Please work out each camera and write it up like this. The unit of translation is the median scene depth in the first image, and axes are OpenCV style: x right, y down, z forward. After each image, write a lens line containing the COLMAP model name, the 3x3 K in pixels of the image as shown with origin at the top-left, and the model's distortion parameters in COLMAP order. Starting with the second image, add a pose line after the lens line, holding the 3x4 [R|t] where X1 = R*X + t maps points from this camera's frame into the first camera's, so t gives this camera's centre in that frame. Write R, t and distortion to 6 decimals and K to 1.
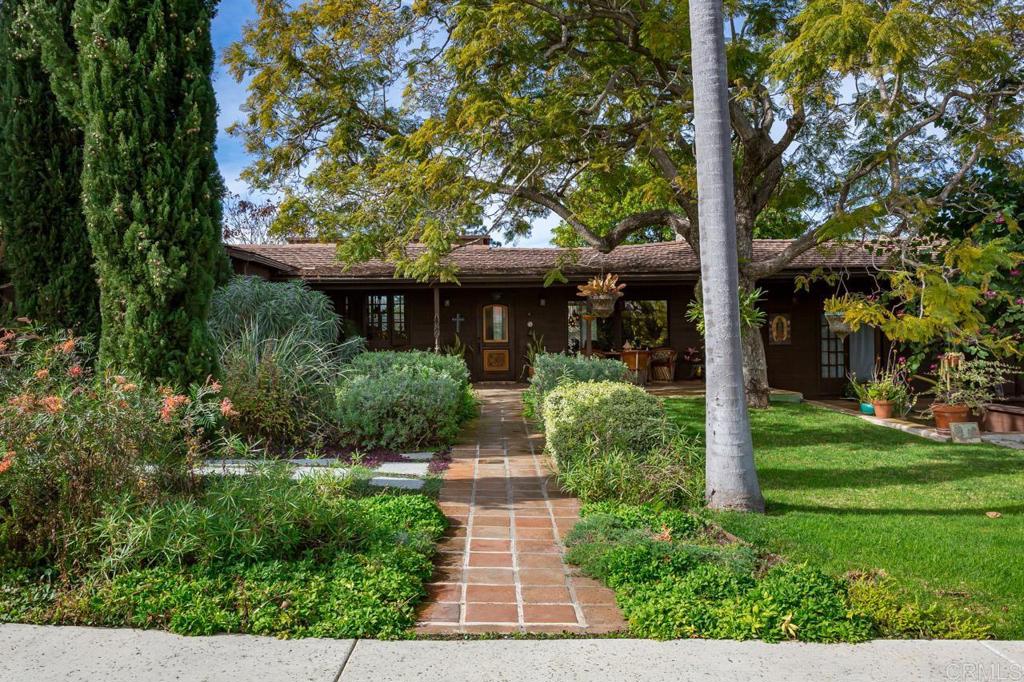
lens RADIAL K [[789.2, 0, 513.3], [0, 789.2, 340.9], [0, 0, 1]] dist [0.002559, 0.011732]
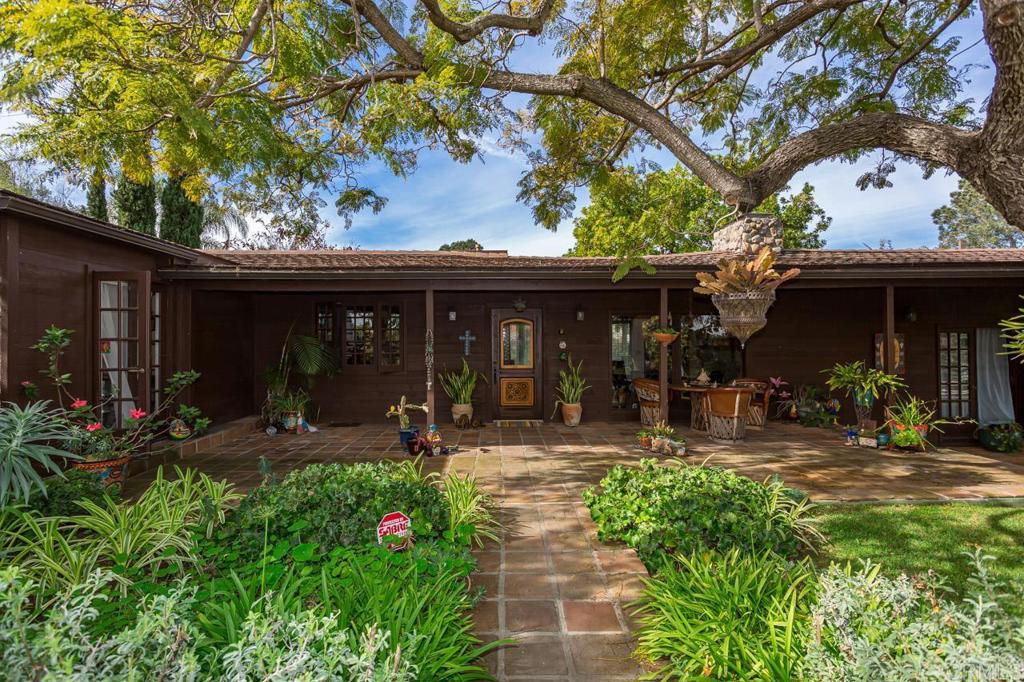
lens RADIAL K [[480.3, 0, 506.7], [0, 480.3, 340.5], [0, 0, 1]] dist [0.002262, 0.003250]
pose [[0.999856, 0.006684, -0.015584, -0.080335], [-0.007020, 0.999741, -0.021629, -0.049062], [0.015436, 0.021735, 0.999645, 1.740341]]
